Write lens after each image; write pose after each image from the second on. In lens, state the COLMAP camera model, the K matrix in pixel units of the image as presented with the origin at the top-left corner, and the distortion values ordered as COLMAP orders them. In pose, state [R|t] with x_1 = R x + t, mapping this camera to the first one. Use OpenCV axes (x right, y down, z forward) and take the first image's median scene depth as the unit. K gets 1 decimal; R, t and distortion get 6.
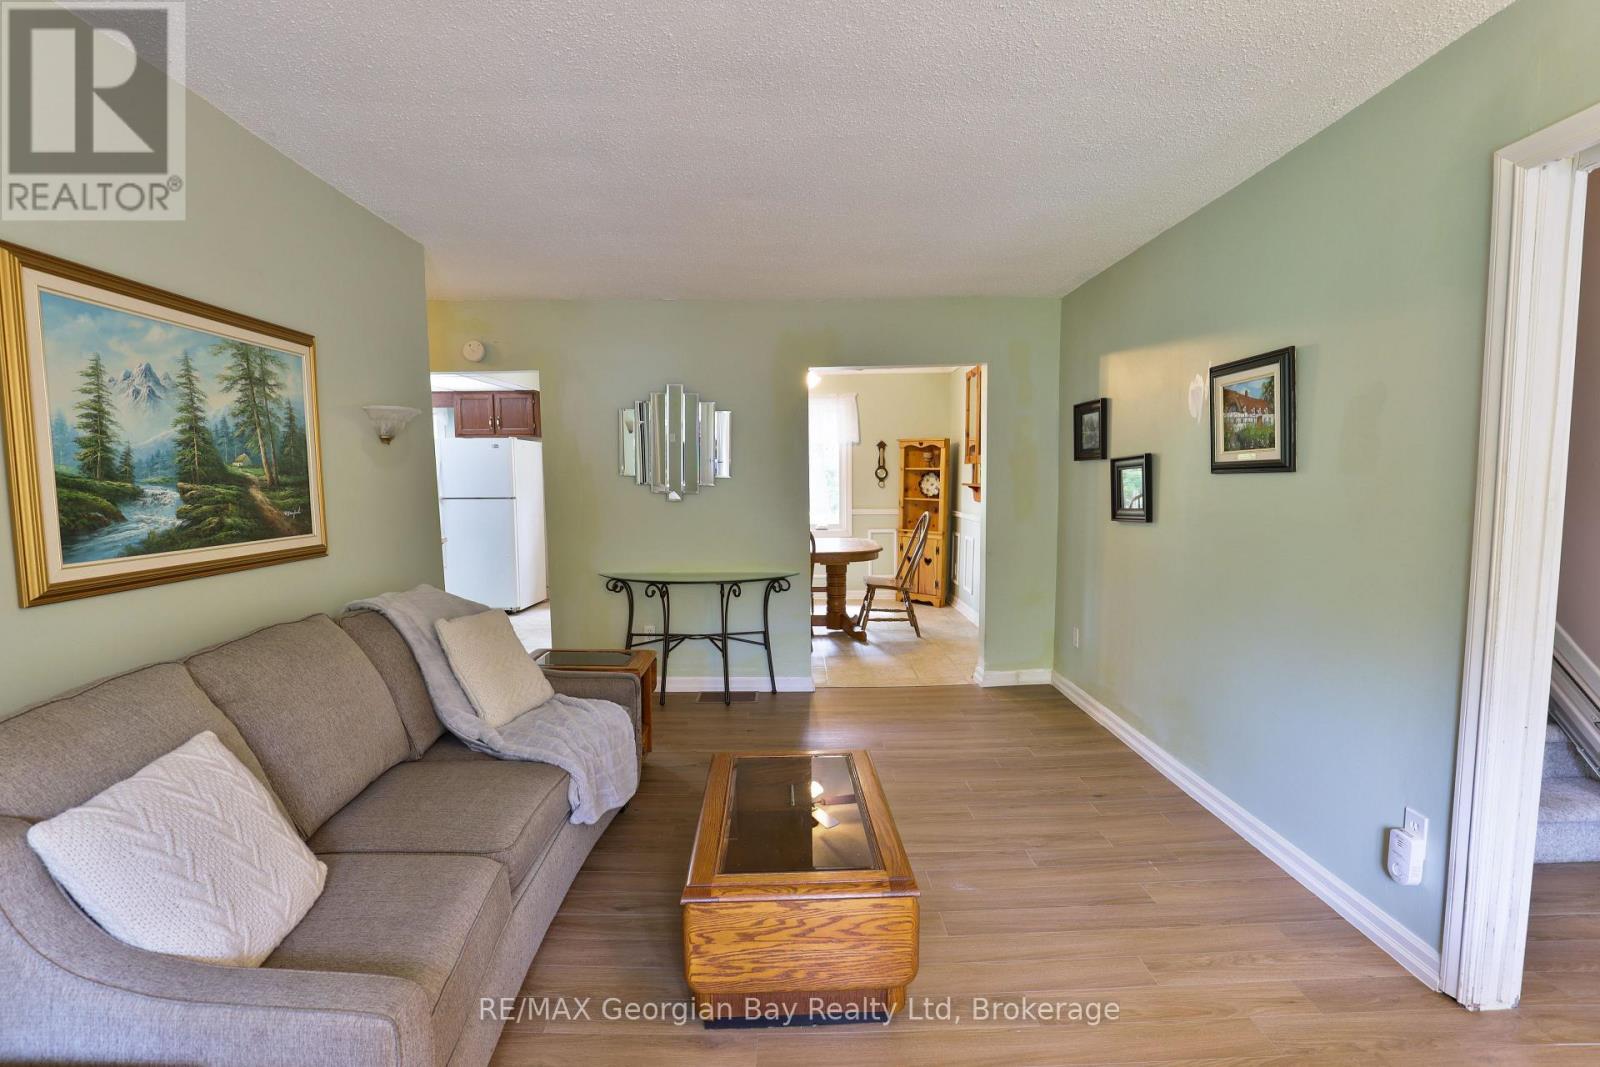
lens RADIAL K [[752.6, 0, 793.6], [0, 752.6, 572.7], [0, 0, 1]] dist [-0.024769, 0.002649]
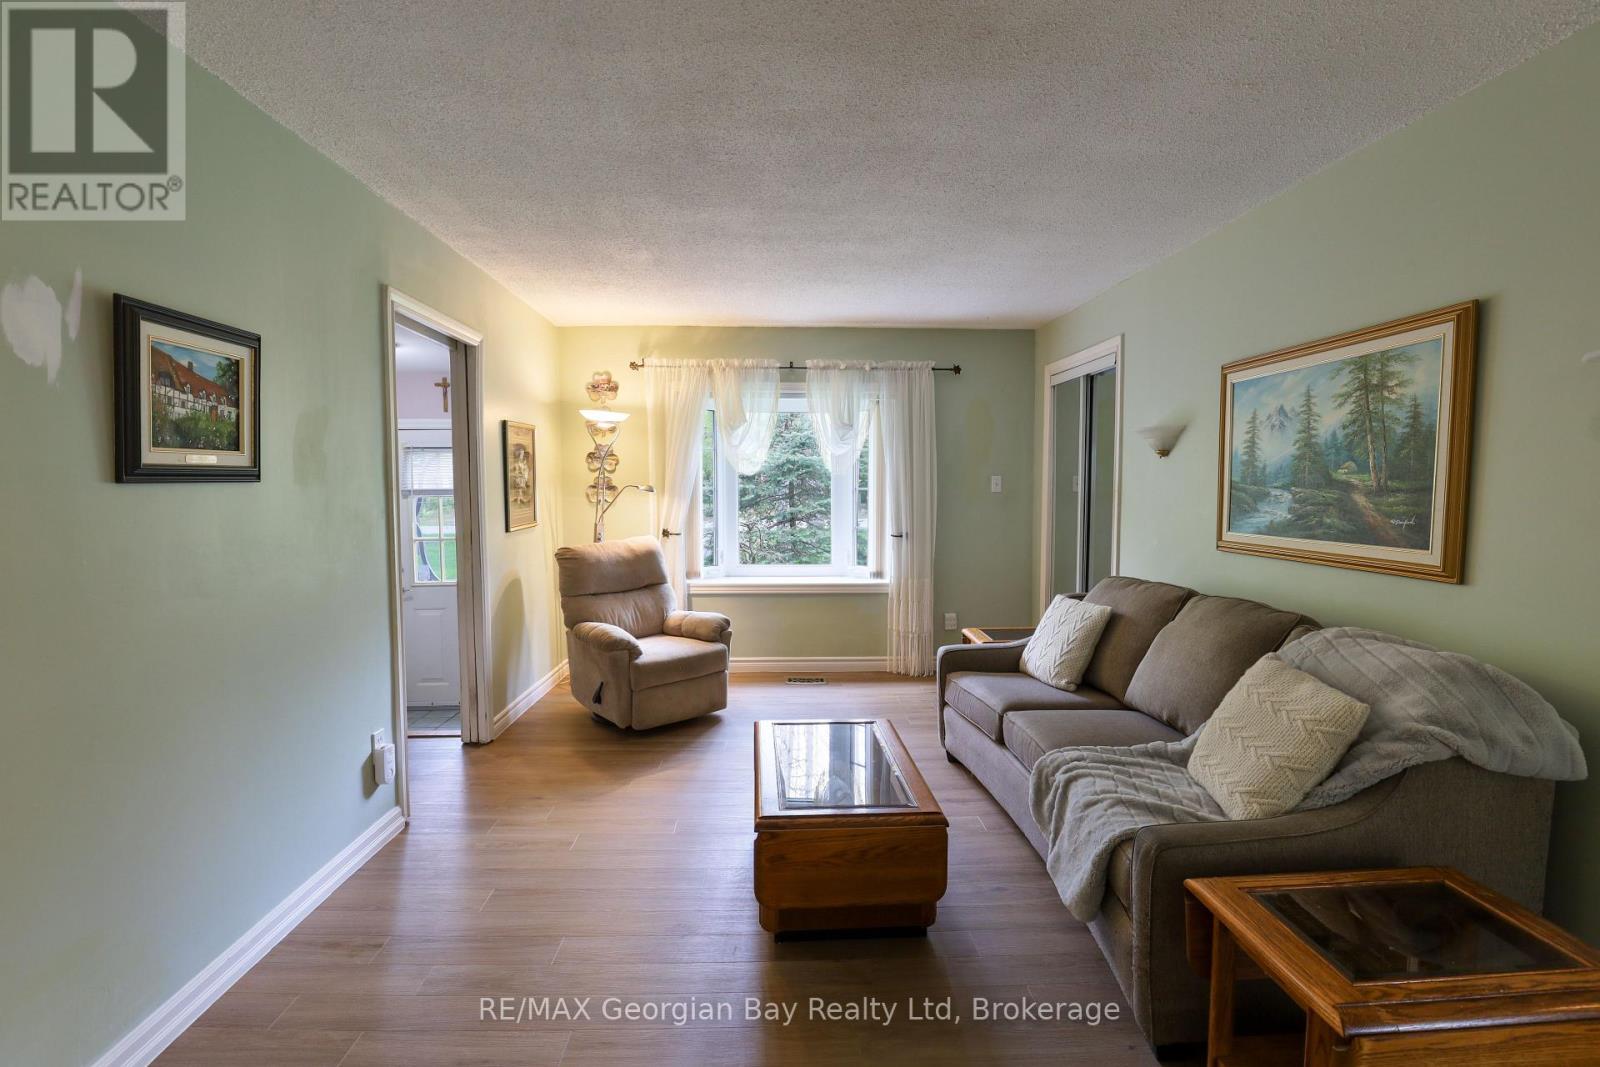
lens RADIAL K [[752.6, 0, 799.6], [0, 752.6, 527.3], [0, 0, 1]] dist [-0.024769, 0.002649]
pose [[-0.999398, 0.007311, -0.033901, 0.091304], [0.001171, 0.984082, 0.177709, -0.254807], [0.034661, 0.177562, -0.983499, 2.021841]]
